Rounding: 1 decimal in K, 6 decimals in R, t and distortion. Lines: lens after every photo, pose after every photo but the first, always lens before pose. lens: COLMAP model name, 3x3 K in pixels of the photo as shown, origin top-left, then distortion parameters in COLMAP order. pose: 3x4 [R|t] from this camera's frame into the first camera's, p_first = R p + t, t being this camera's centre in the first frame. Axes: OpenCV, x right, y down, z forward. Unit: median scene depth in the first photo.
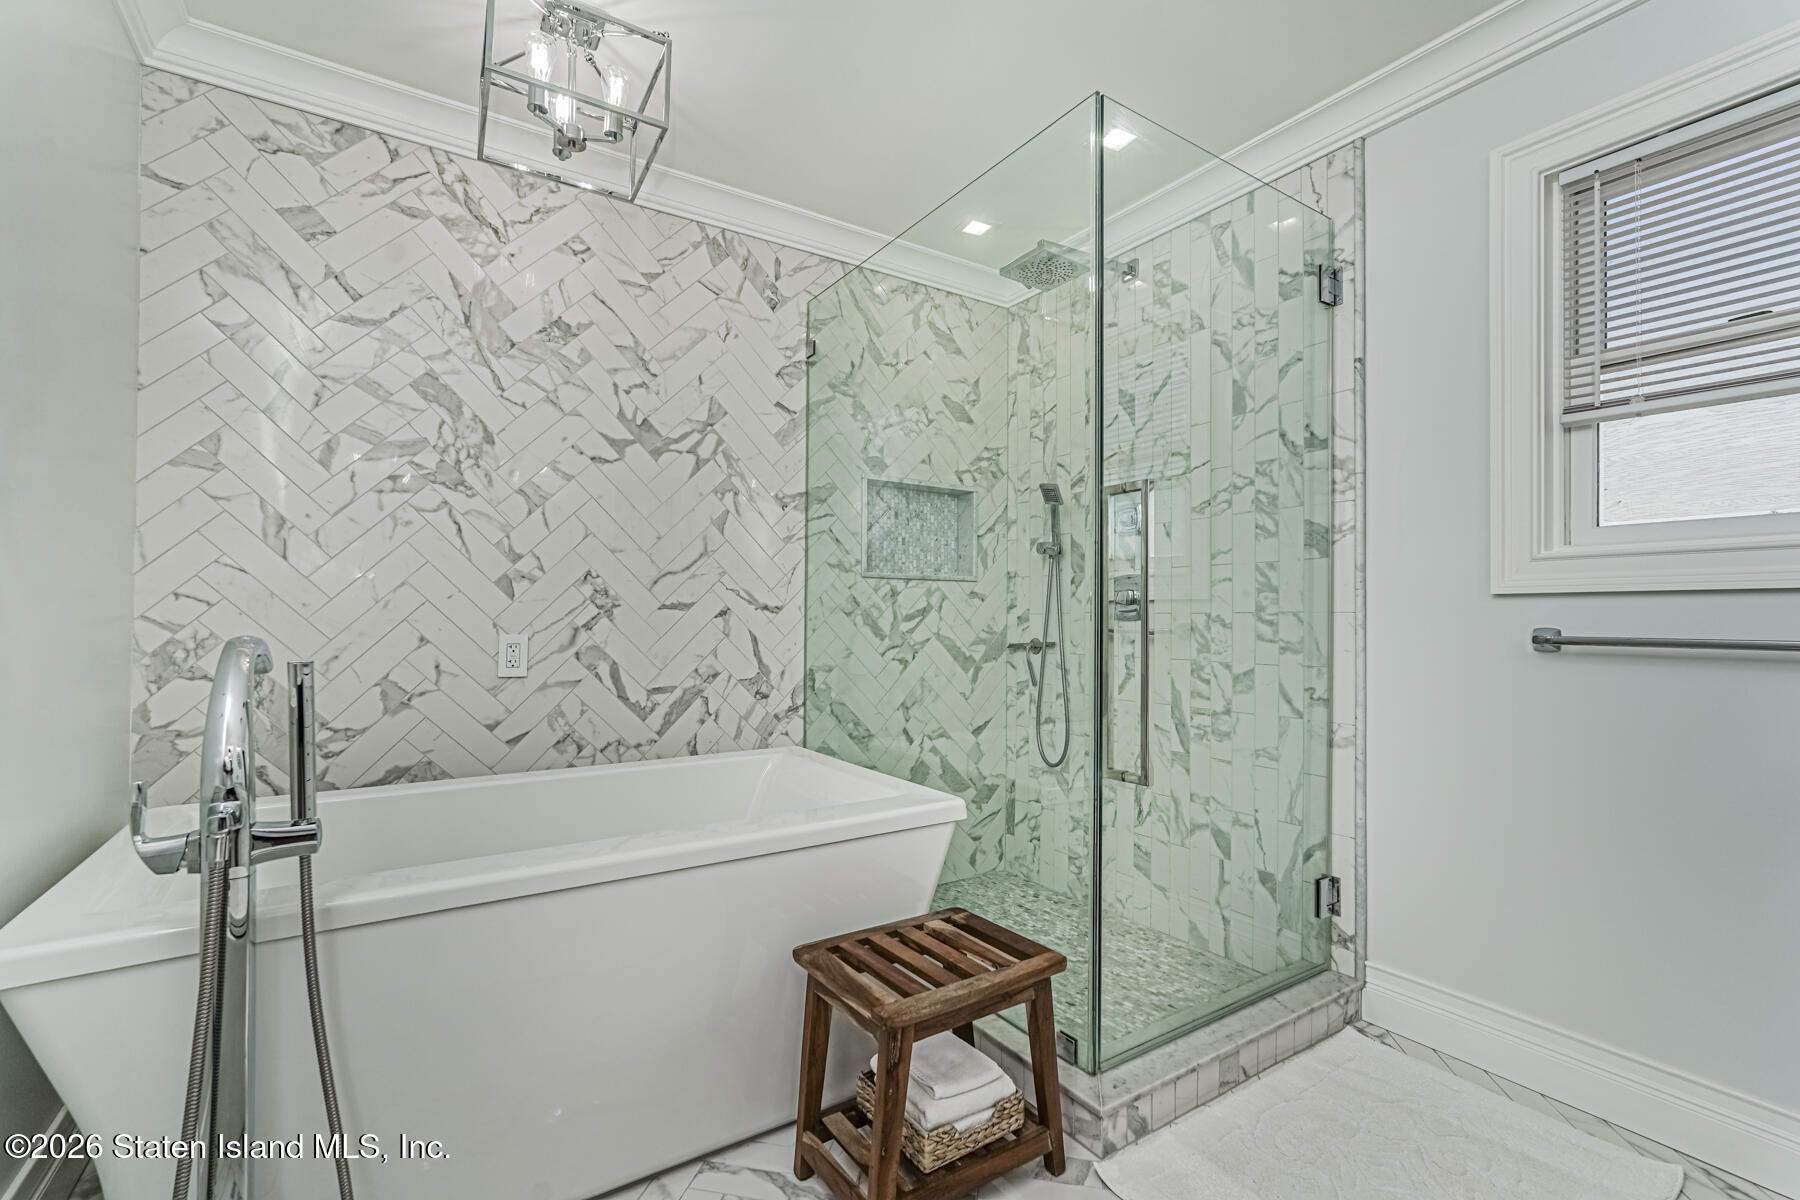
lens RADIAL K [[795.4, 0, 902.1], [0, 795.4, 606.4], [0, 0, 1]] dist [-0.005623, 0.002109]
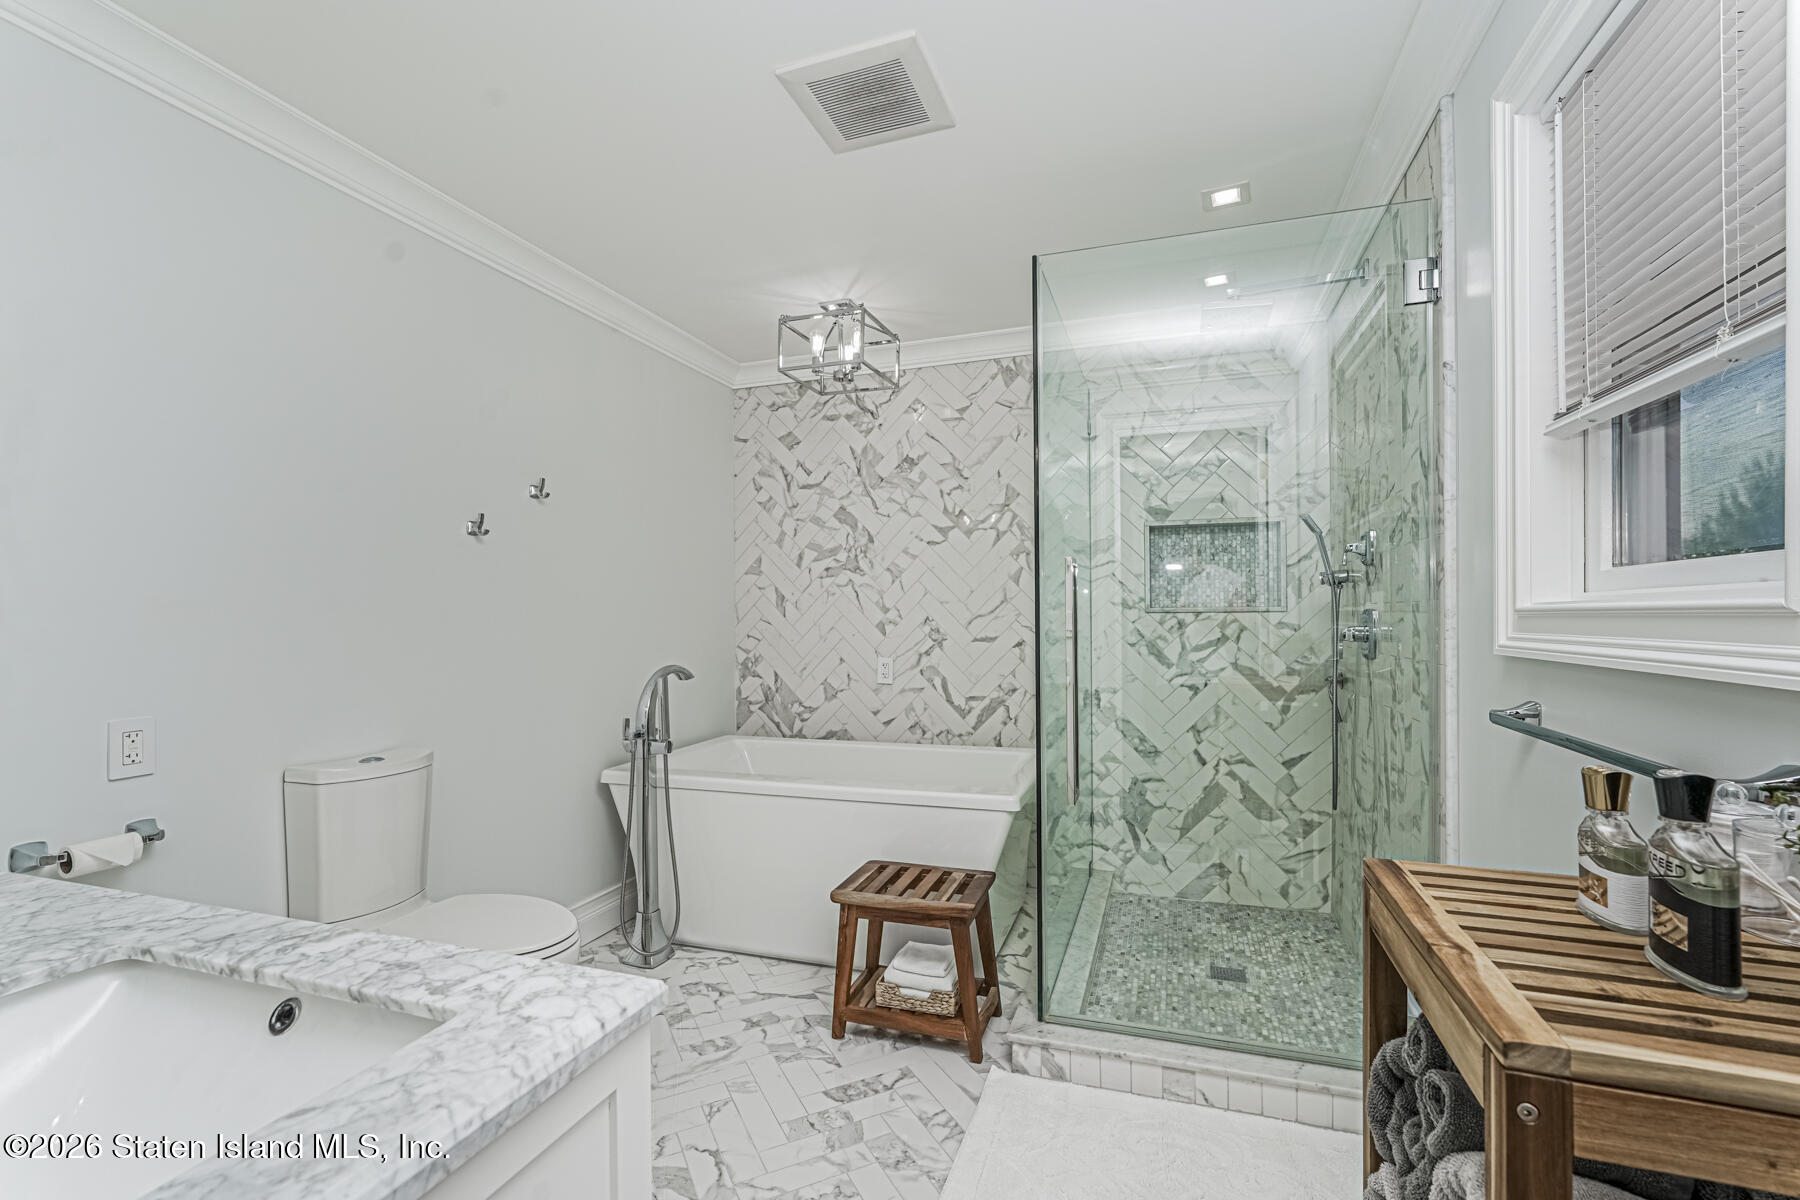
lens RADIAL K [[795.4, 0, 904.2], [0, 795.4, 610.6], [0, 0, 1]] dist [-0.005623, 0.002109]
pose [[0.613658, -0.013381, -0.789459, 0.766270], [0.020976, 0.999780, -0.000641, -0.055193], [0.789293, -0.016166, 0.613803, 0.027596]]
